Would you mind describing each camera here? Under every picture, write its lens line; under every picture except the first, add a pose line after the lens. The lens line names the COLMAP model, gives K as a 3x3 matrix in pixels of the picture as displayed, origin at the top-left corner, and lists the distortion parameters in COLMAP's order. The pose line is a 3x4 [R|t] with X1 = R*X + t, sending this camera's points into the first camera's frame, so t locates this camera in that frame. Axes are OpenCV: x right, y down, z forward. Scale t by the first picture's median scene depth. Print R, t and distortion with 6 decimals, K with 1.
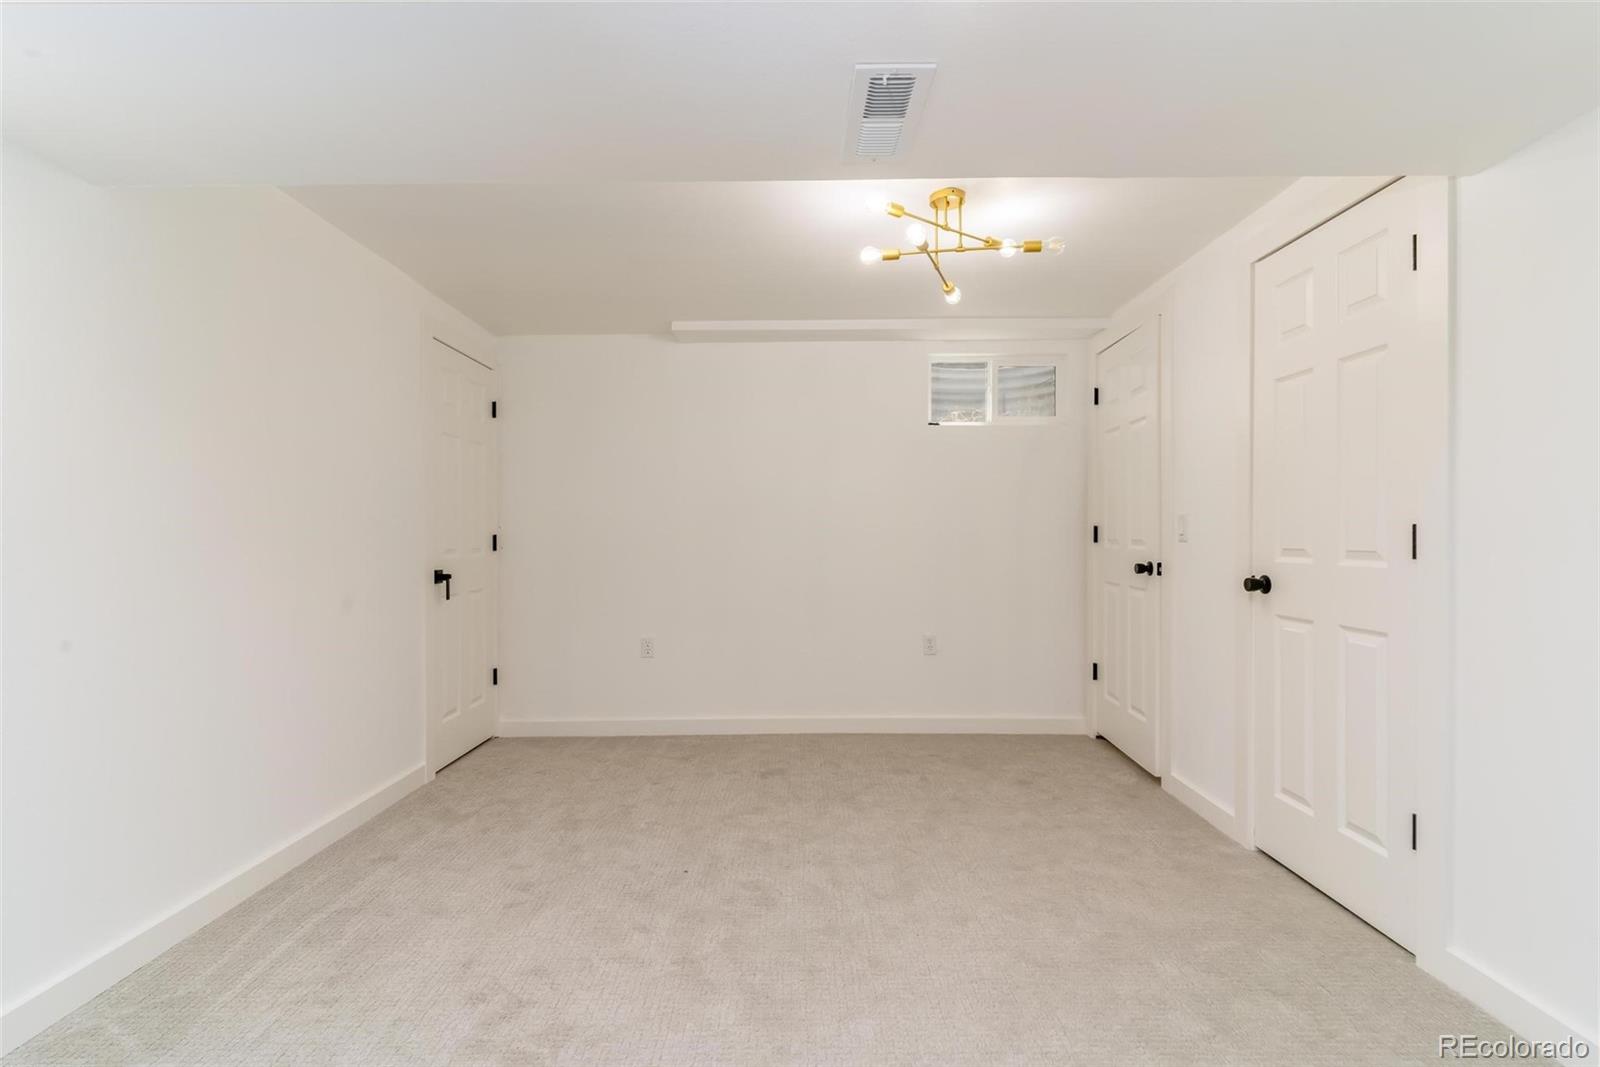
lens RADIAL K [[765.9, 0, 802.5], [0, 765.9, 533.9], [0, 0, 1]] dist [0.004714, -0.001105]
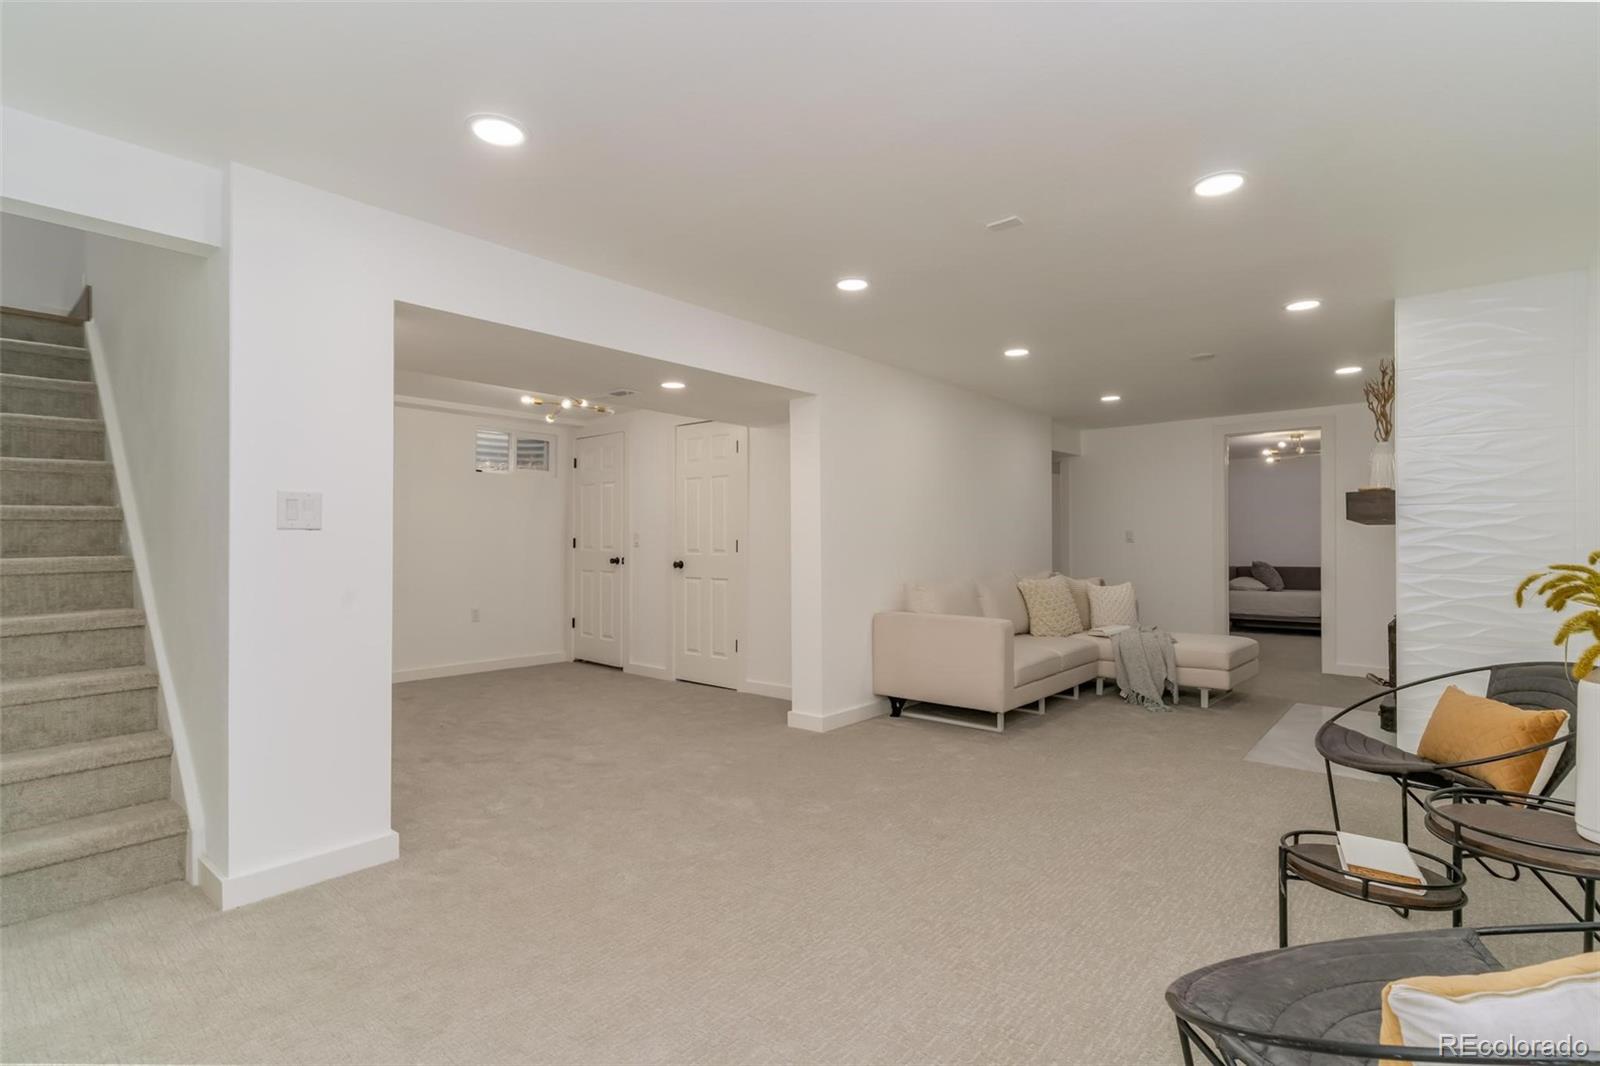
lens RADIAL K [[765.9, 0, 800.5], [0, 765.9, 537.2], [0, 0, 1]] dist [0.004714, -0.001105]
pose [[0.651207, 0.010173, 0.758832, -0.749672], [-0.004520, 0.999944, -0.009527, 0.001727], [-0.758887, 0.002774, 0.651217, -0.643305]]
